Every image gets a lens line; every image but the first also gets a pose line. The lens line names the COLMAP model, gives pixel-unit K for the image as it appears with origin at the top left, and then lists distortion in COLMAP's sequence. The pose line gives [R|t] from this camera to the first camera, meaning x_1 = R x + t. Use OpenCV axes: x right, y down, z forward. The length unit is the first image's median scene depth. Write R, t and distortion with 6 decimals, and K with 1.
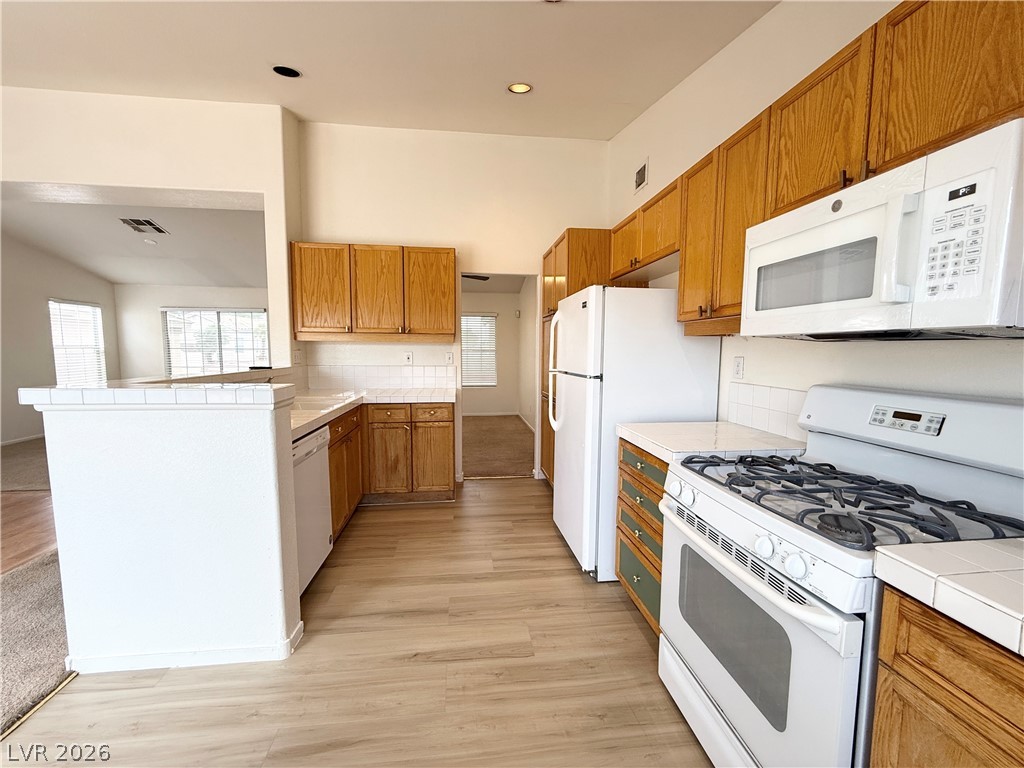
lens RADIAL K [[407.1, 0, 506.9], [0, 407.1, 385.0], [0, 0, 1]] dist [-0.000558, 0.000151]
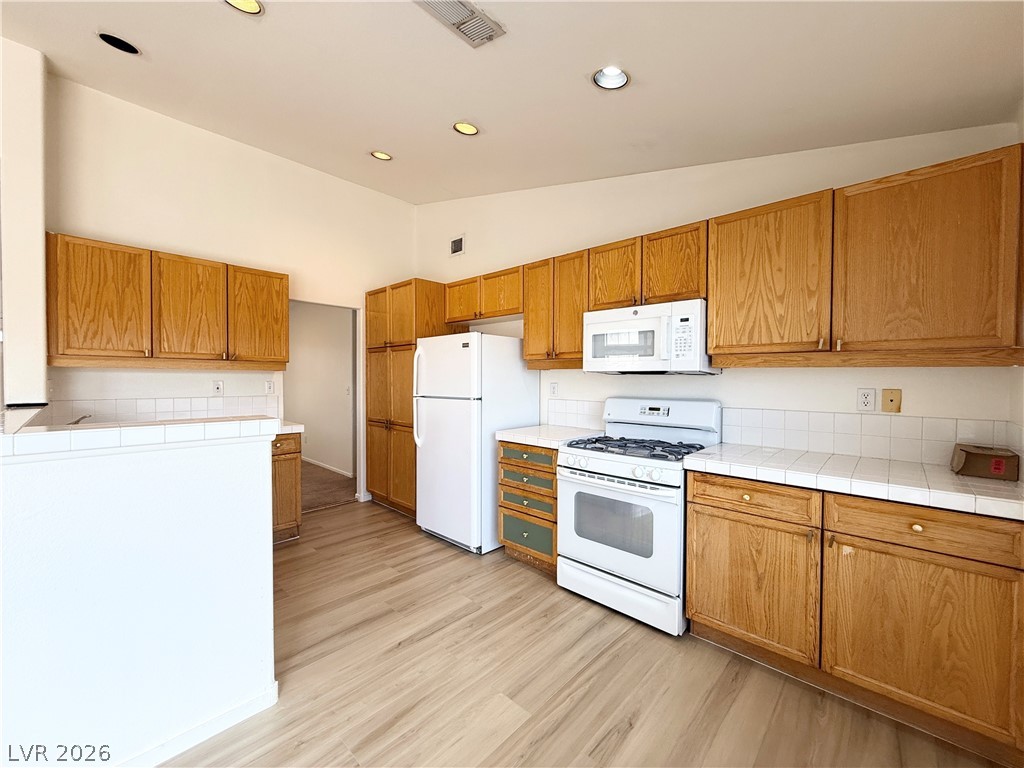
lens RADIAL K [[407.1, 0, 506.9], [0, 407.1, 385.0], [0, 0, 1]] dist [-0.000558, 0.000151]
pose [[0.768273, -0.012861, 0.639993, -0.630948], [0.055276, 0.997396, -0.046313, 0.002912], [-0.637731, 0.070958, 0.766984, -0.112954]]
